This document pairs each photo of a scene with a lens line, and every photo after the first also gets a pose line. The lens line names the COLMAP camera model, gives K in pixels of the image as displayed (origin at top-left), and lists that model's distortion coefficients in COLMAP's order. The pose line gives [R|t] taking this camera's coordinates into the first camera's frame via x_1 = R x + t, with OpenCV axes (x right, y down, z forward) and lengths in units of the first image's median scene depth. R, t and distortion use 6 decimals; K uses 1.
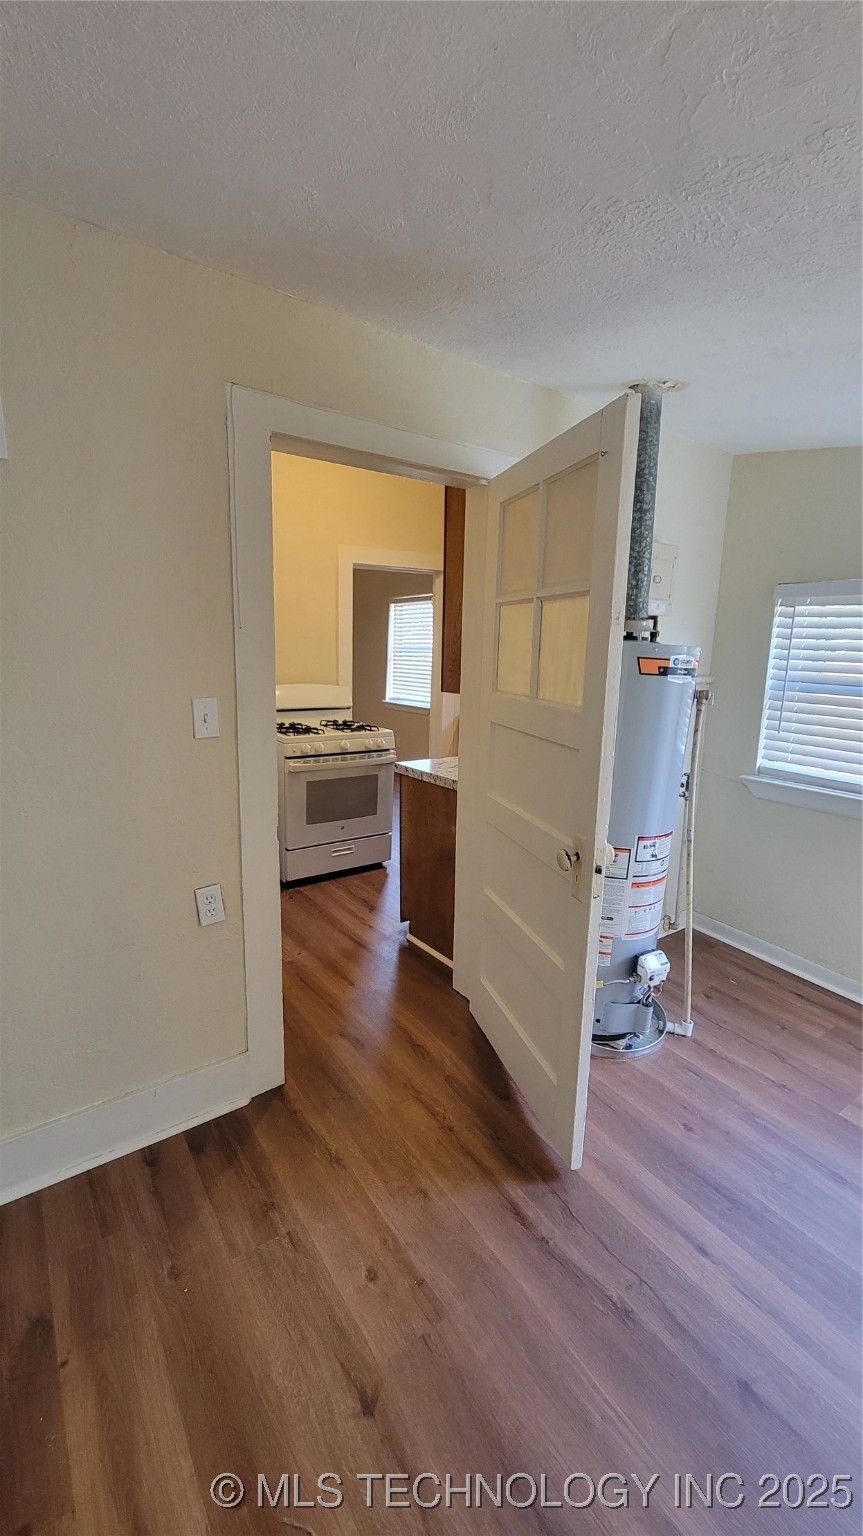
lens RADIAL K [[634.6, 0, 431.8], [0, 634.6, 769.9], [0, 0, 1]] dist [0.003694, -0.000377]
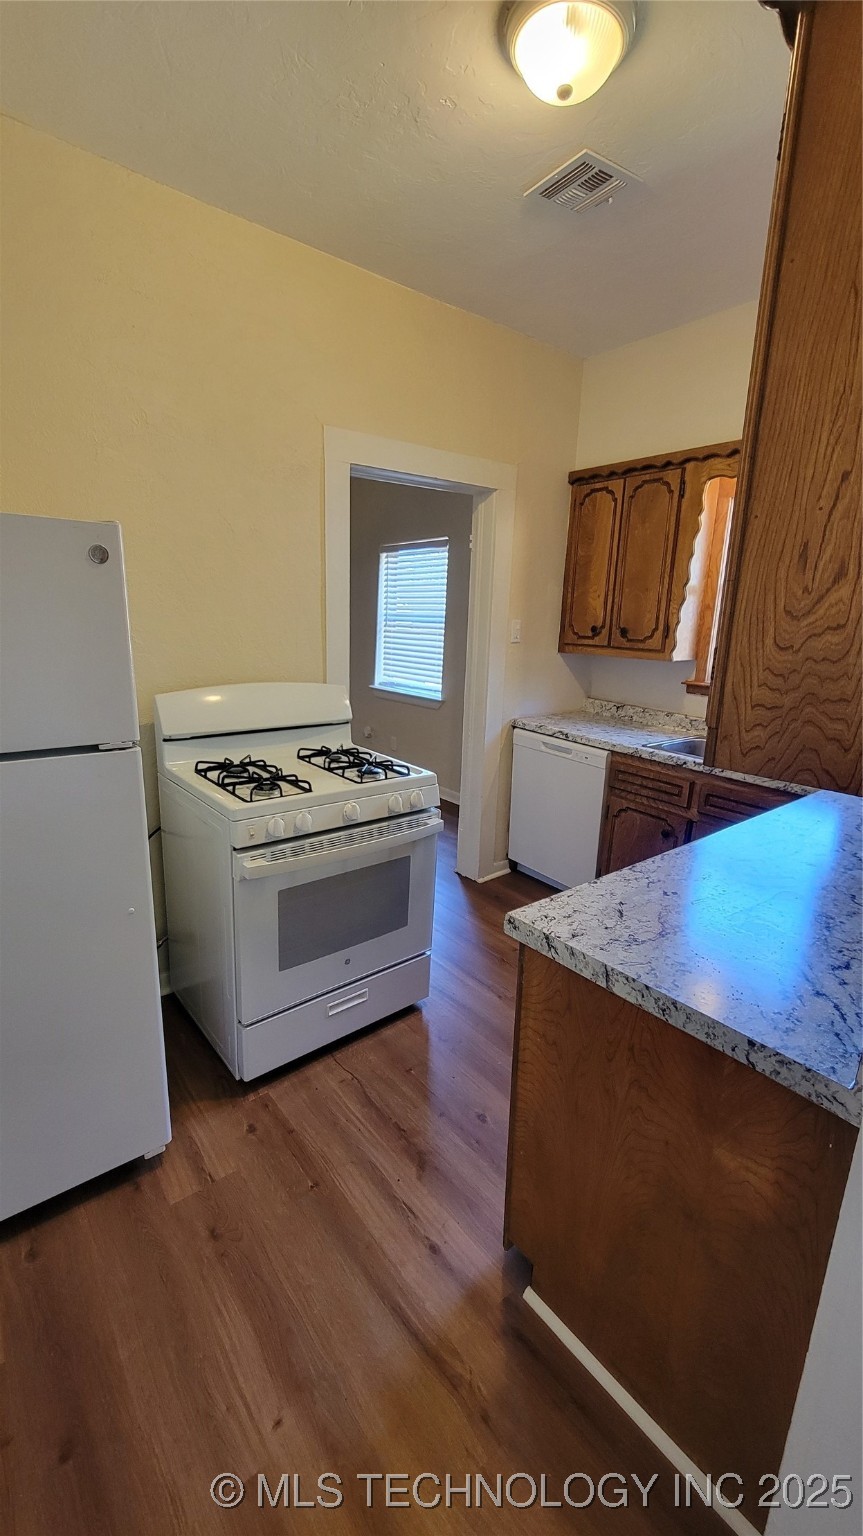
lens RADIAL K [[634.6, 0, 429.3], [0, 634.6, 764.3], [0, 0, 1]] dist [0.003694, -0.000377]
pose [[0.998122, -0.013973, 0.059643, -0.099661], [0.011196, 0.998849, 0.046649, -0.095724], [-0.060226, -0.045893, 0.997129, 0.465422]]
